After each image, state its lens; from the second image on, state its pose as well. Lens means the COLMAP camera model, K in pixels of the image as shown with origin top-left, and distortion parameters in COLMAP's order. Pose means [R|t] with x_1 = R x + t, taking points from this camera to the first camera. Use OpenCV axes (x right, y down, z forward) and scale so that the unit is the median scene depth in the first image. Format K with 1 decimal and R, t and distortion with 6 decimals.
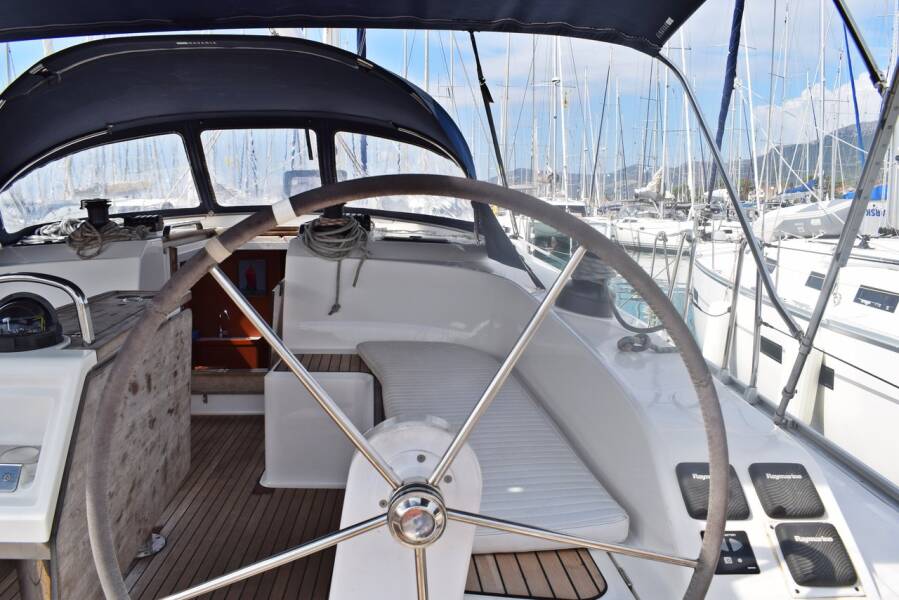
lens RADIAL K [[742.9, 0, 452.3], [0, 742.9, 282.3], [0, 0, 1]] dist [-0.088289, -0.004735]
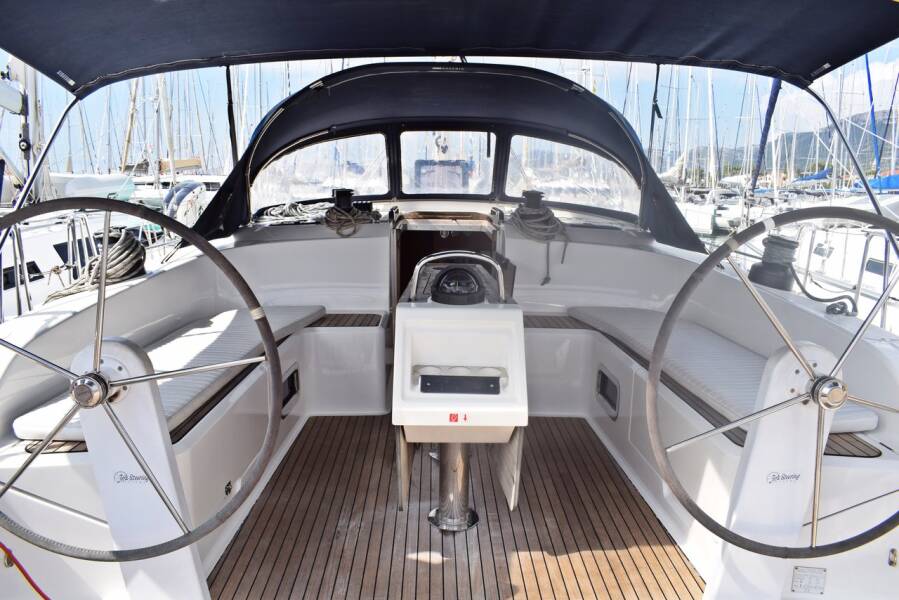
lens RADIAL K [[707.8, 0, 449.5], [0, 707.8, 300.0], [0, 0, 1]] dist [-0.087395, -0.003419]
pose [[0.999547, 0.020362, -0.022174, -0.242005], [-0.019010, 0.998043, 0.059569, -0.000147], [0.023343, -0.059120, 0.997978, -0.182848]]
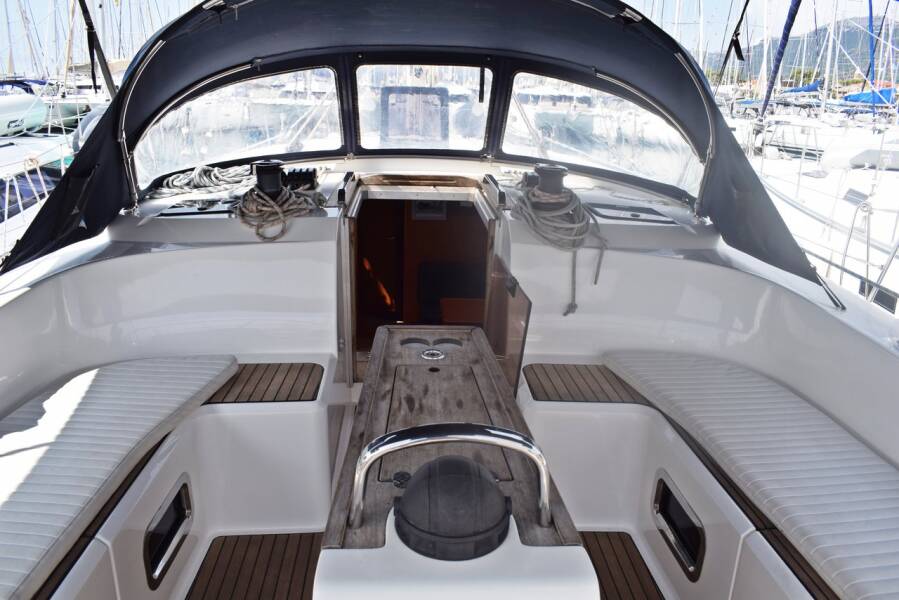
lens RADIAL K [[707.8, 0, 449.5], [0, 707.8, 300.0], [0, 0, 1]] dist [-0.087395, -0.003419]
pose [[0.999472, 0.025562, 0.020056, -0.256979], [-0.028964, 0.980675, 0.193488, -0.104855], [-0.014722, -0.193967, 0.980898, 0.160625]]
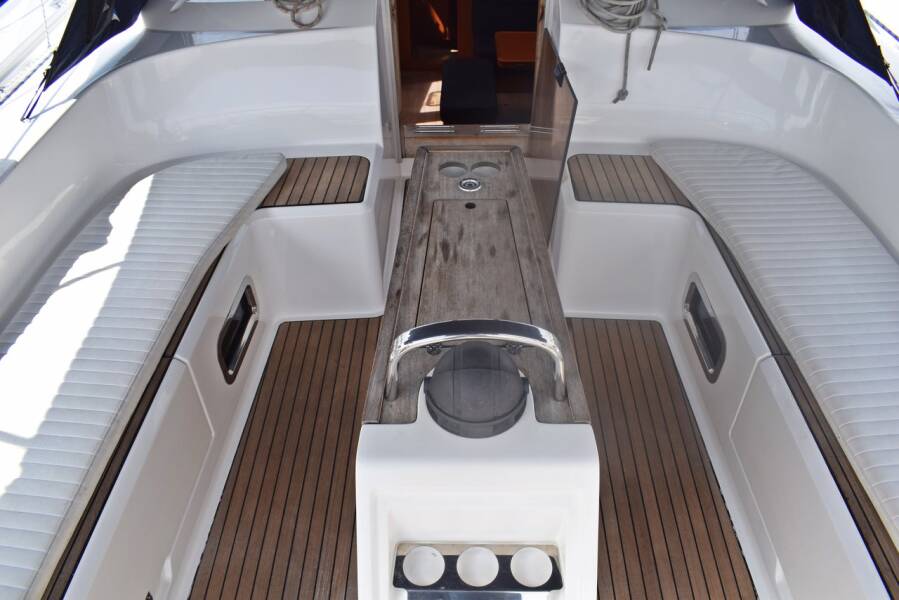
lens RADIAL K [[699.8, 0, 449.5], [0, 699.8, 300.0], [0, 0, 1]] dist [-0.084914, -0.005825]
pose [[0.998049, 0.029069, -0.055252, -0.244110], [0.007778, 0.820201, 0.572022, -0.178810], [0.061946, -0.571336, 0.818375, 0.183598]]
